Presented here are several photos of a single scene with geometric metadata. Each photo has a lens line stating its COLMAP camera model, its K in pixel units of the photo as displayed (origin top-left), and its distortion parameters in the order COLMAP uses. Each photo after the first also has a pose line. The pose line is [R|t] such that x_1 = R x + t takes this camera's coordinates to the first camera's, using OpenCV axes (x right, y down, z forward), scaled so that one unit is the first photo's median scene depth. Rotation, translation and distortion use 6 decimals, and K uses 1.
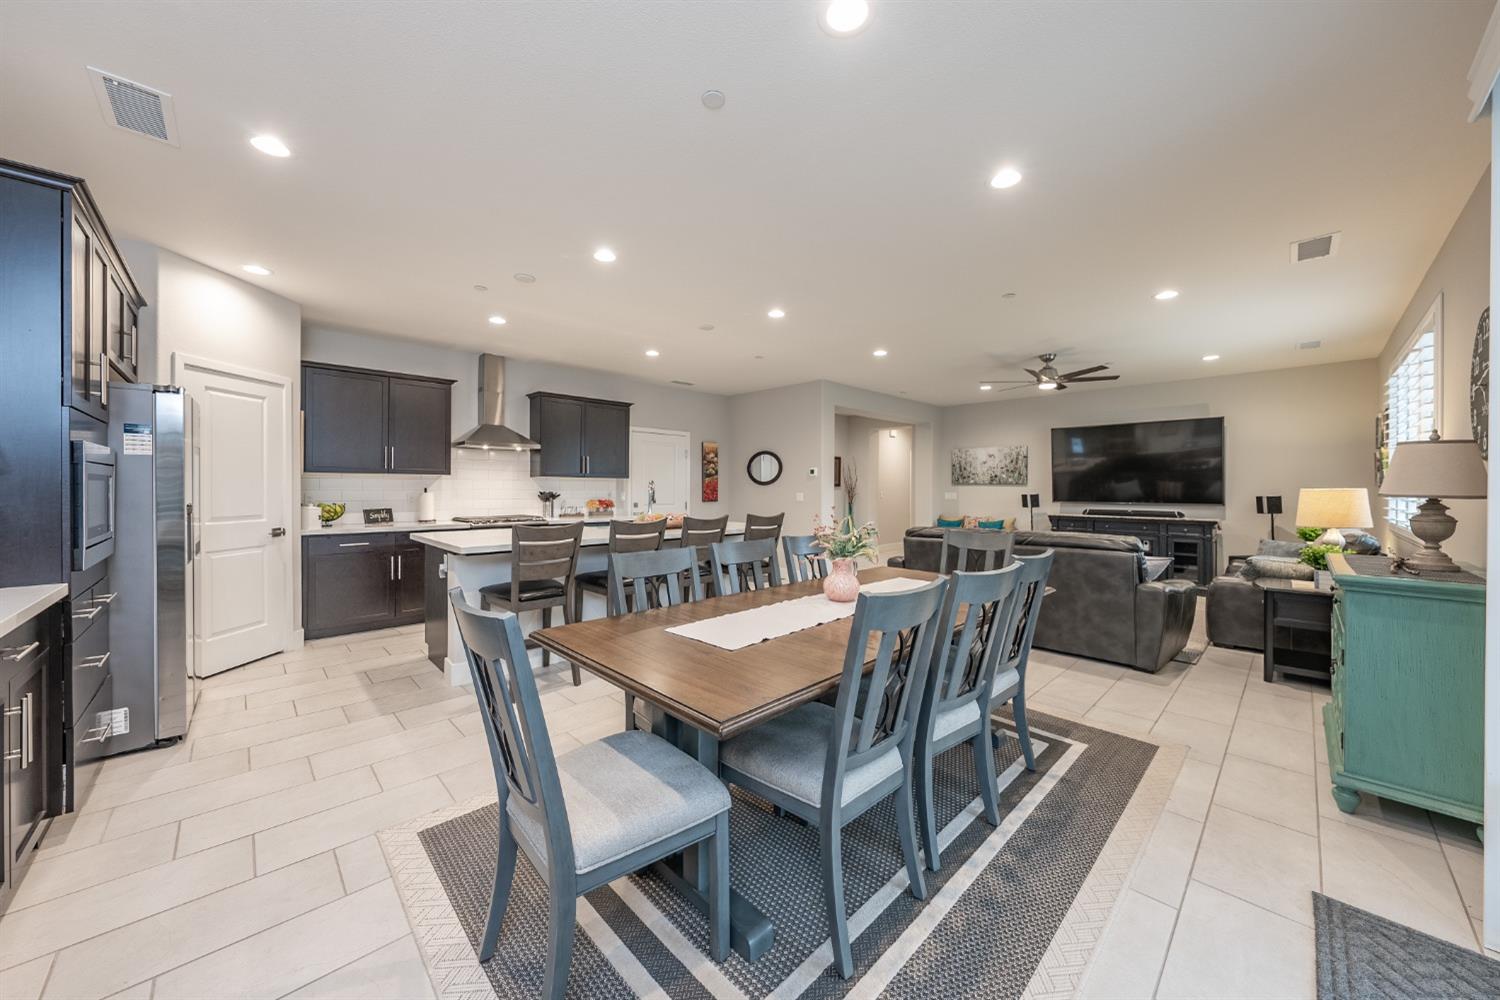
lens RADIAL K [[516.4, 0, 752.3], [0, 516.4, 492.6], [0, 0, 1]] dist [-0.007555, 0.001951]
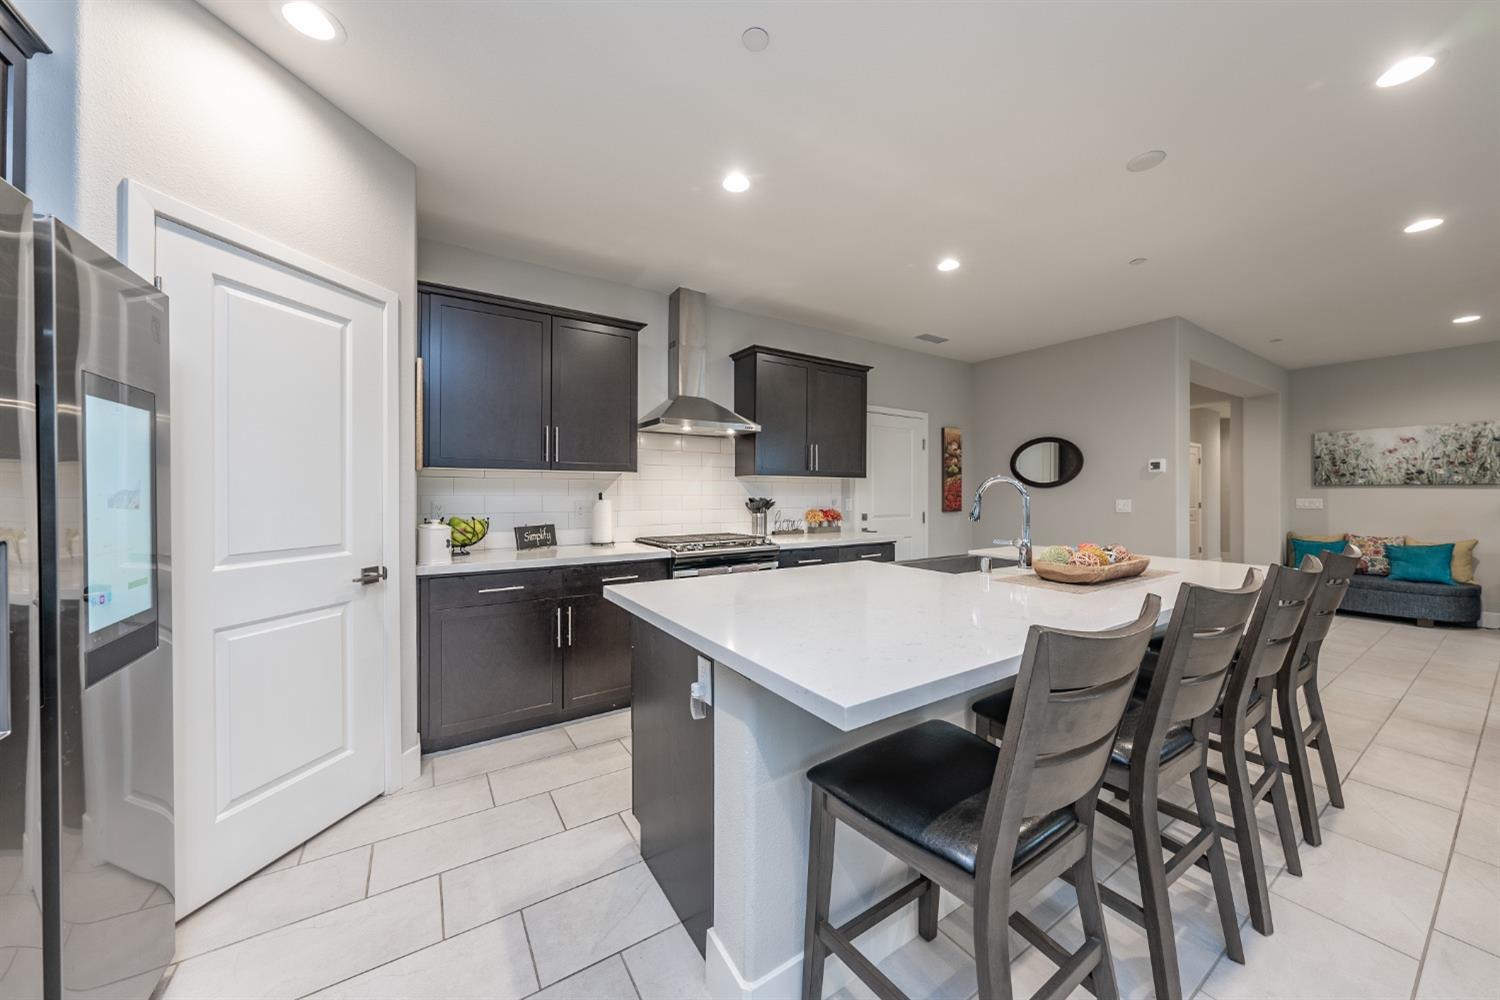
lens RADIAL K [[516.4, 0, 765.5], [0, 516.4, 495.4], [0, 0, 1]] dist [-0.007555, 0.001951]
pose [[0.980512, -0.001154, -0.196456, -0.236565], [0.000369, 0.999992, -0.004032, -0.002222], [0.196459, 0.003881, 0.980504, 0.314772]]
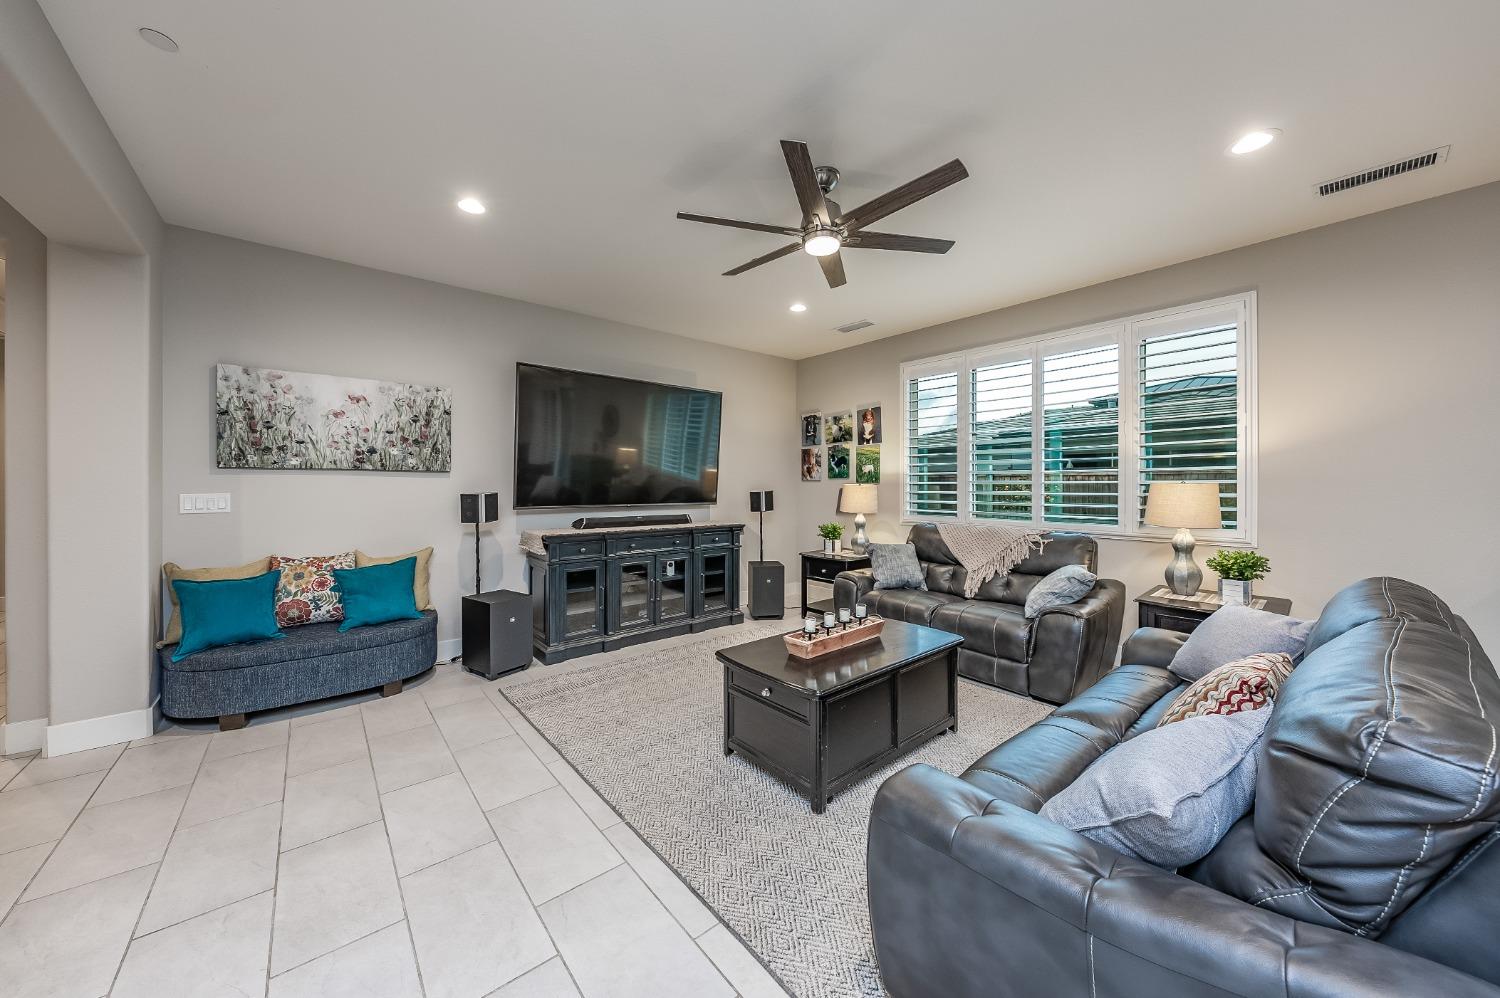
lens RADIAL K [[516.4, 0, 723.0], [0, 516.4, 481.7], [0, 0, 1]] dist [-0.007555, 0.001951]
pose [[0.098442, 0.012977, 0.995058, 0.125890], [0.011109, 0.999838, -0.014138, 0.001564], [-0.995081, 0.012446, 0.098281, 0.901053]]
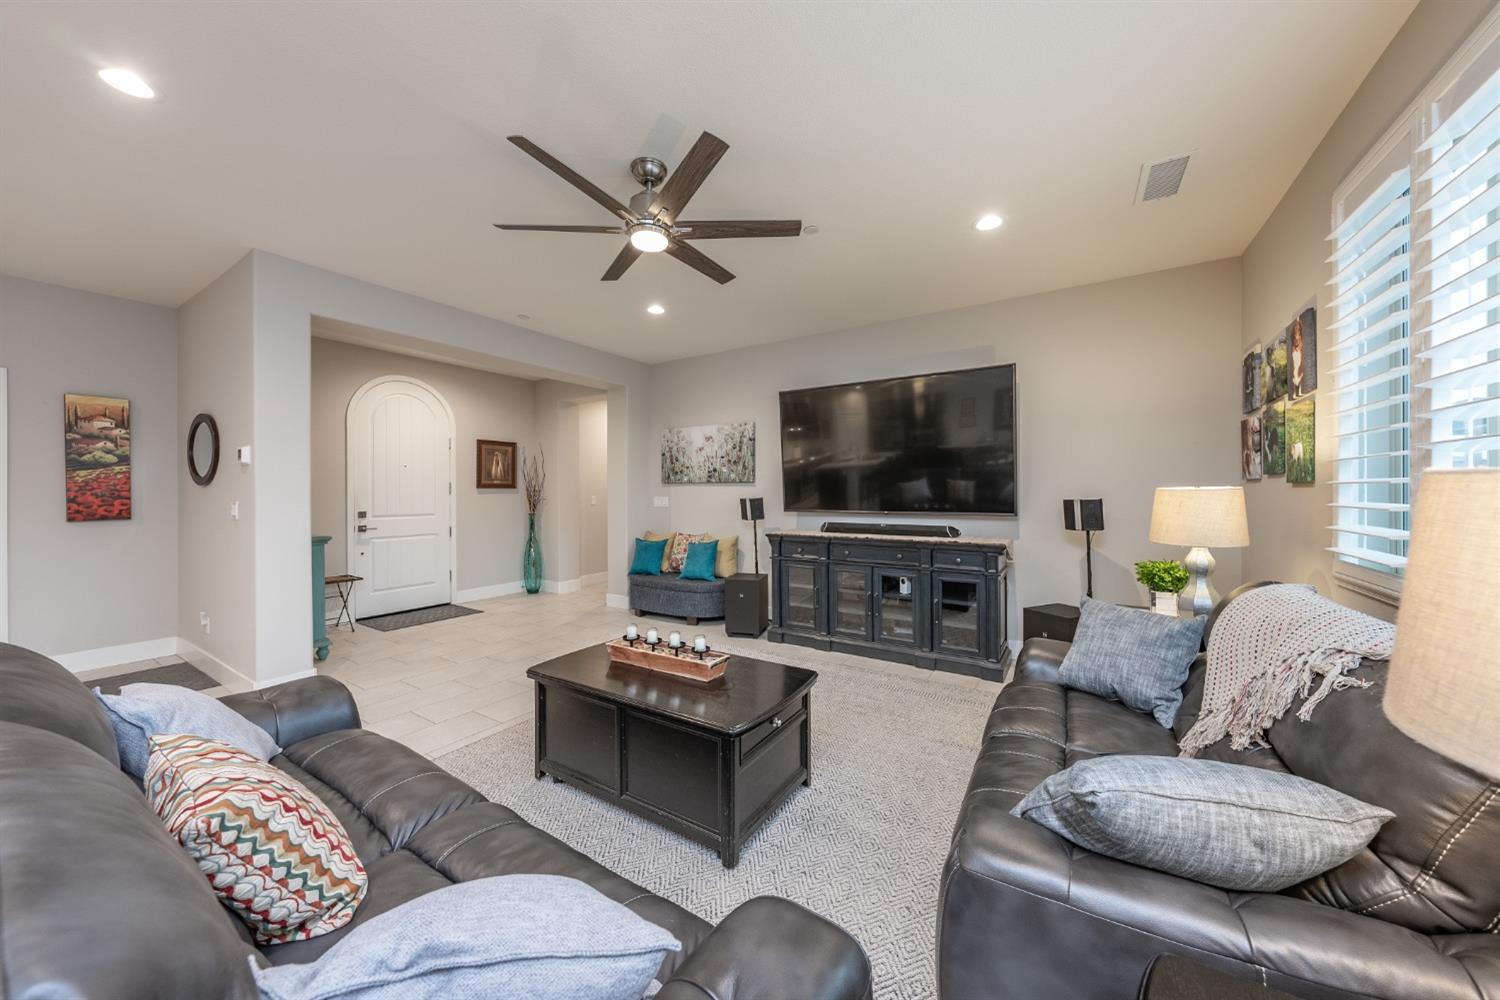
lens RADIAL K [[516.4, 0, 747.0], [0, 516.4, 492.9], [0, 0, 1]] dist [-0.007555, 0.001951]
pose [[0.975263, -0.006109, 0.220962, 0.488464], [0.007549, 0.999955, -0.005673, -0.000388], [-0.220917, 0.007201, 0.975266, 0.494135]]
